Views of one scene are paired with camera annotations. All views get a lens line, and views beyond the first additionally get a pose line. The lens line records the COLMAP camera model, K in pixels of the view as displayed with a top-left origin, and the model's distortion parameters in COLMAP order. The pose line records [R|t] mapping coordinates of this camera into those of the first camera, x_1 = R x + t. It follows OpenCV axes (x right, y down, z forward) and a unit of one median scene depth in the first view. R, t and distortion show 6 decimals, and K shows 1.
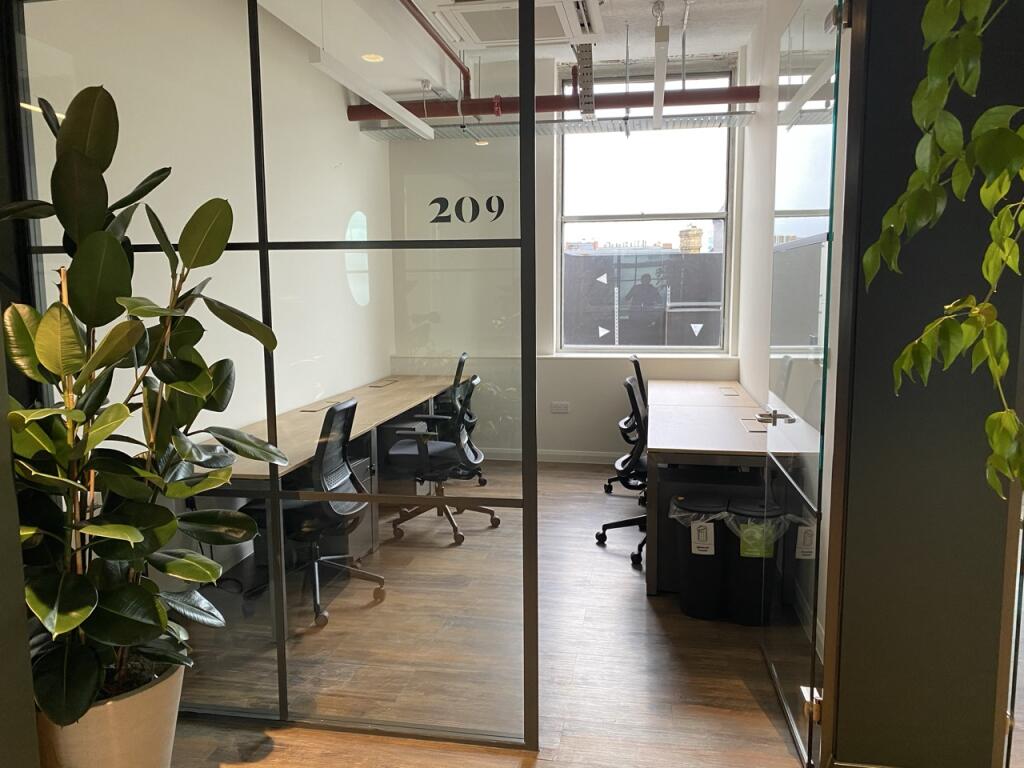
lens RADIAL K [[776.9, 0, 512.0], [0, 776.9, 384.0], [0, 0, 1]] dist [0.011113, -0.001896]
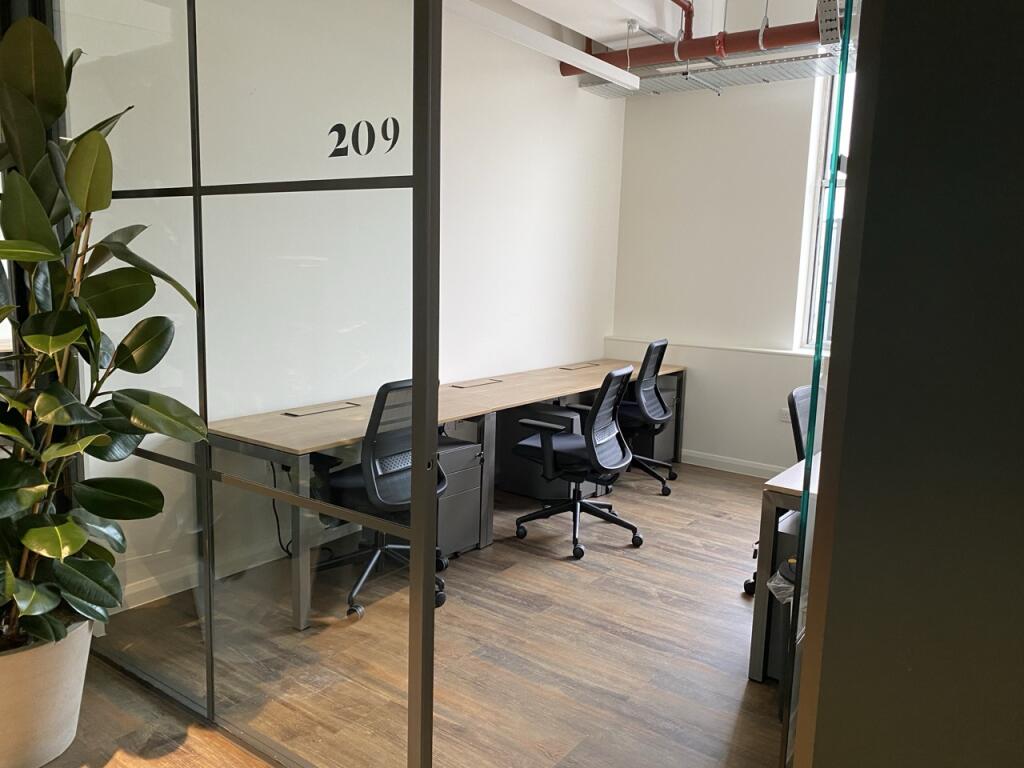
lens RADIAL K [[776.9, 0, 512.0], [0, 776.9, 384.0], [0, 0, 1]] dist [0.011113, -0.001896]
pose [[0.897715, 0.100796, -0.428892, 0.288004], [-0.091187, 0.994907, 0.042953, -0.021664], [0.431037, 0.000550, 0.902334, 0.258084]]
